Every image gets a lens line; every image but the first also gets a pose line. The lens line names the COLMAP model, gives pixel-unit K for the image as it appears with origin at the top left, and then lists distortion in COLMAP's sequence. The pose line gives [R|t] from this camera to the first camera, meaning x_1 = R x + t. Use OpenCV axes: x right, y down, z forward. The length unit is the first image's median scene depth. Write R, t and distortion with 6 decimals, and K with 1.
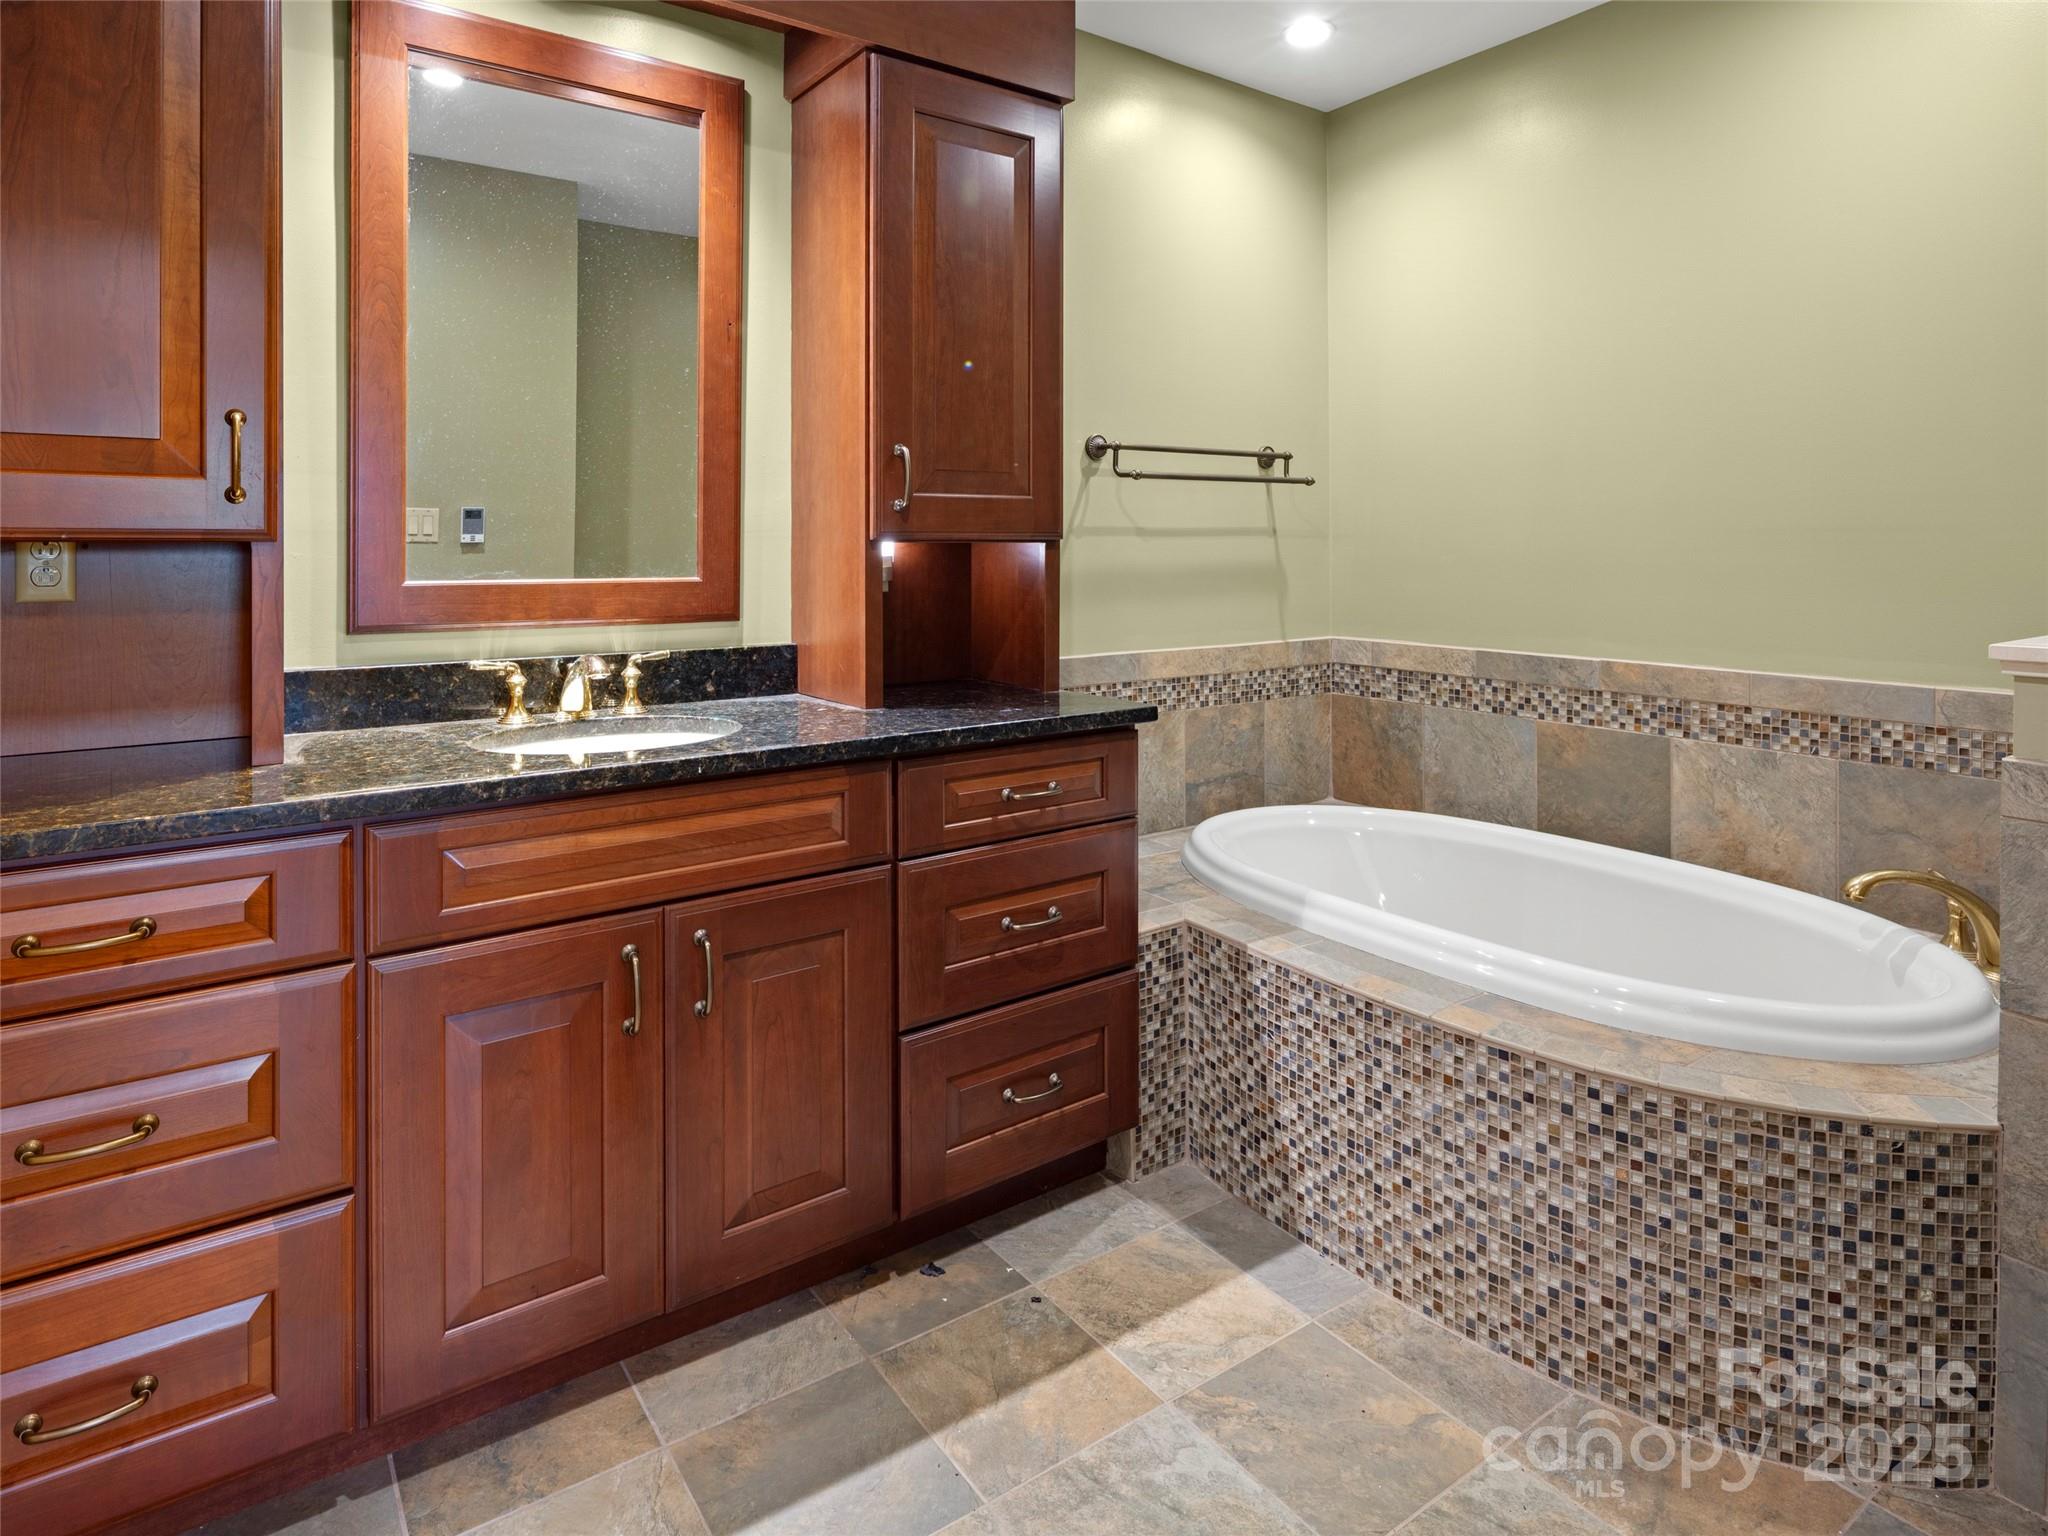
lens RADIAL K [[1137.3, 0, 1011.1], [0, 1137.3, 761.3], [0, 0, 1]] dist [0.000512, -0.000335]
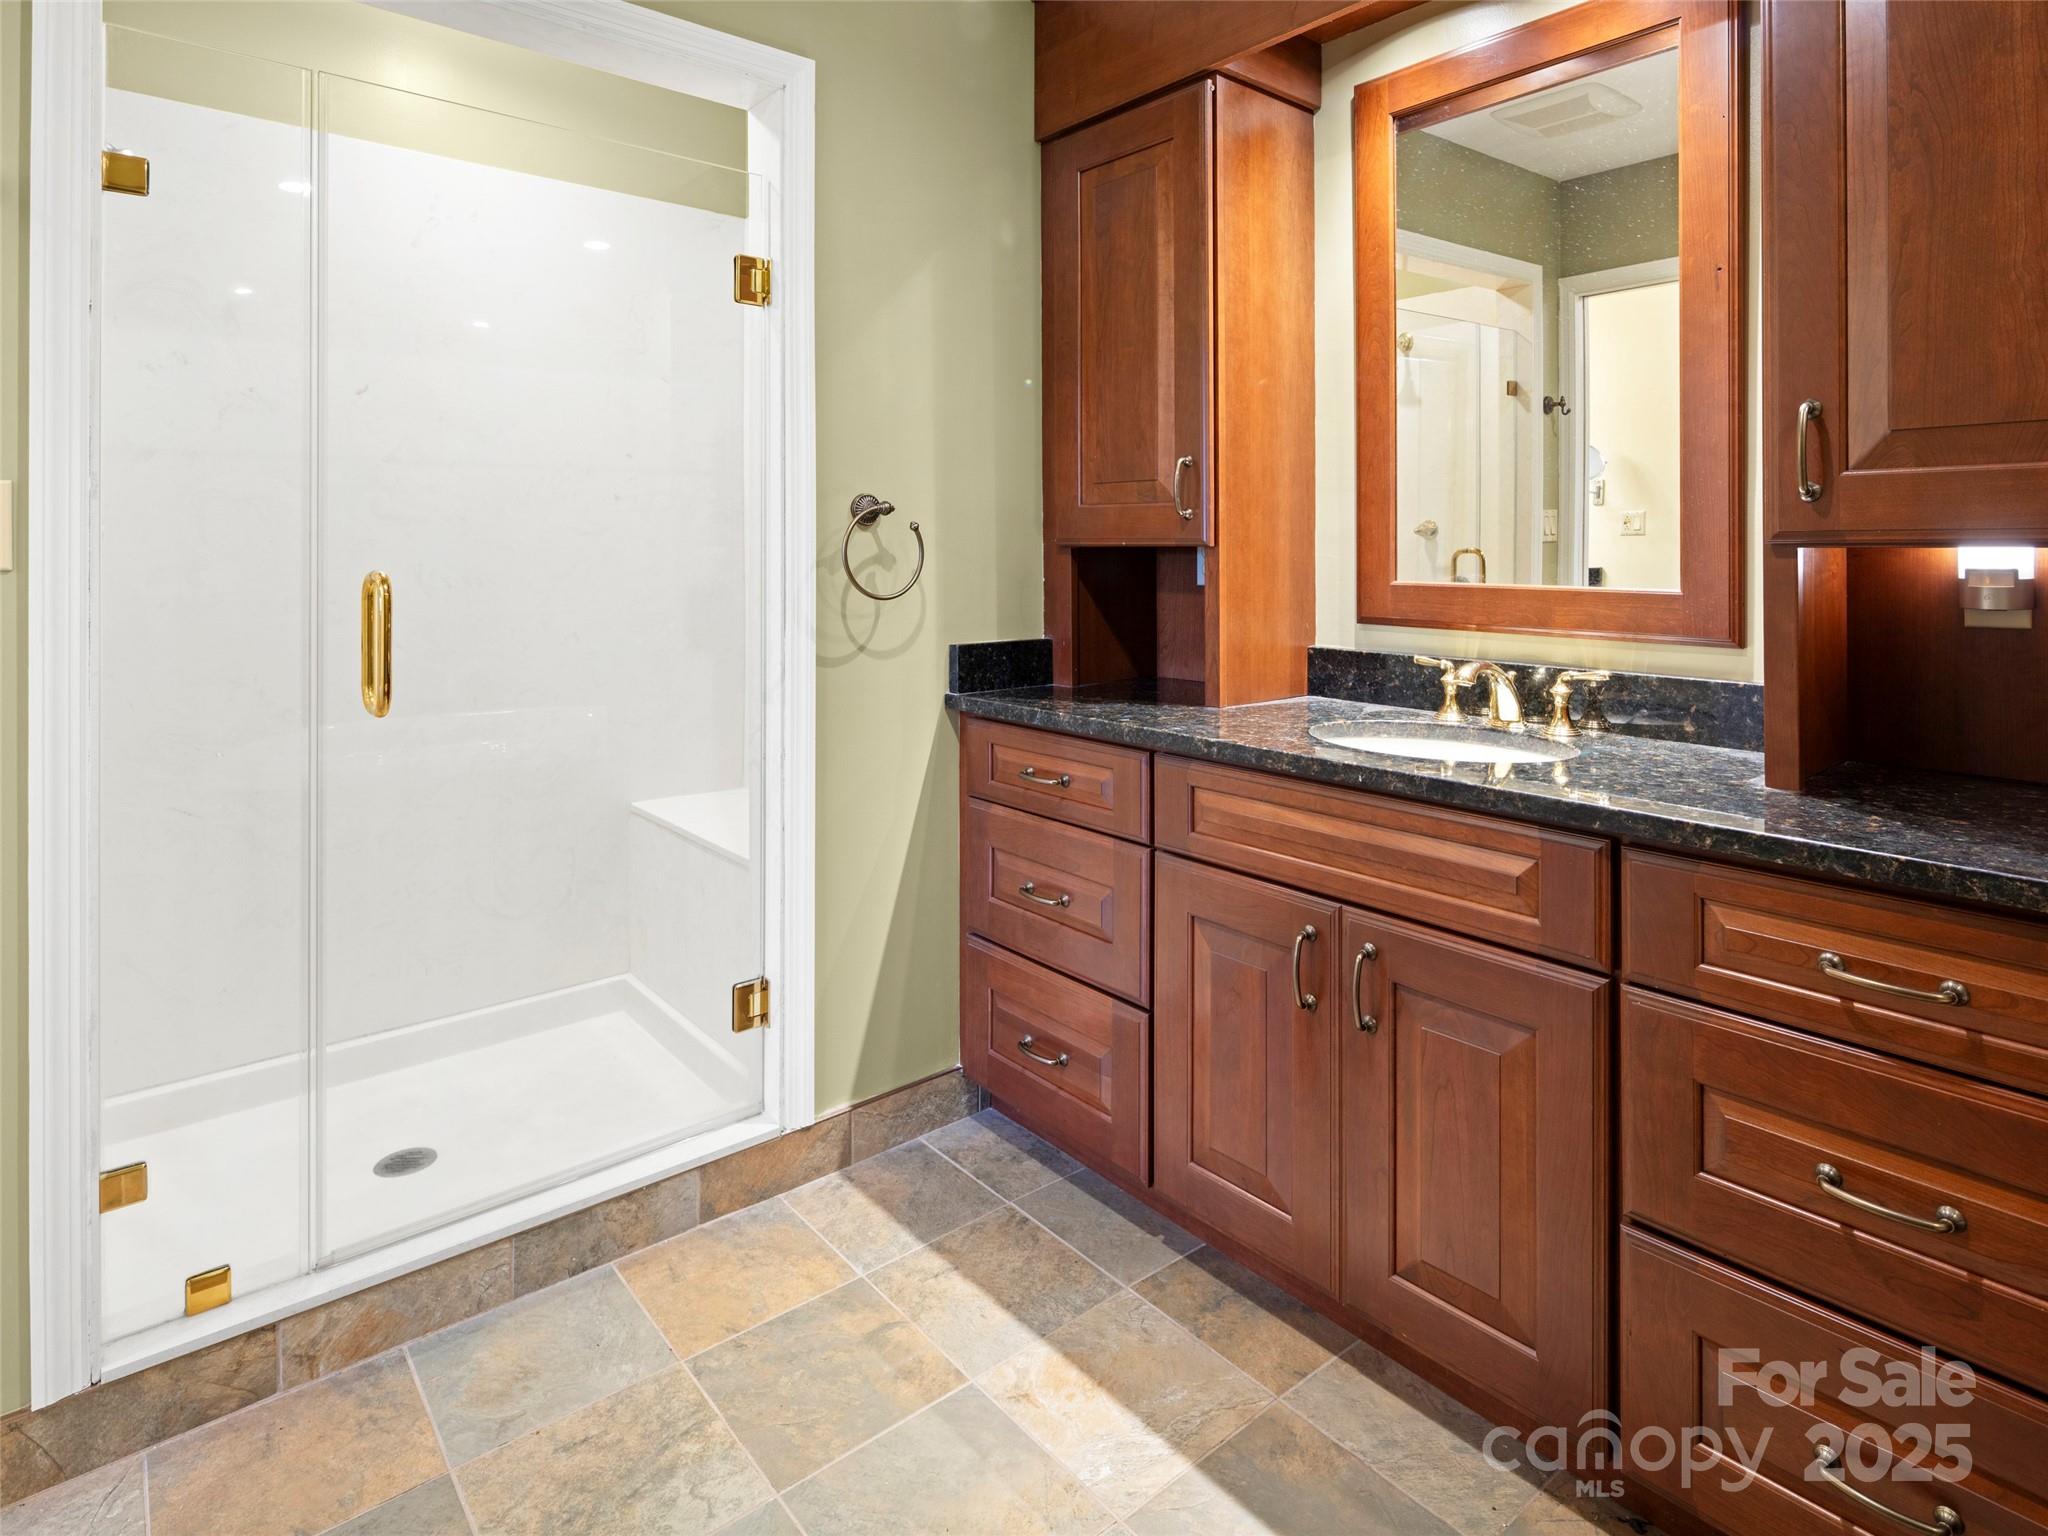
lens RADIAL K [[1137.3, 0, 1011.1], [0, 1137.3, 761.3], [0, 0, 1]] dist [0.000512, -0.000335]
pose [[0.066786, 0.187870, -0.979921, 0.587276], [-0.187444, 0.966989, 0.172616, -0.105973], [0.980002, 0.172152, 0.099796, 0.529334]]
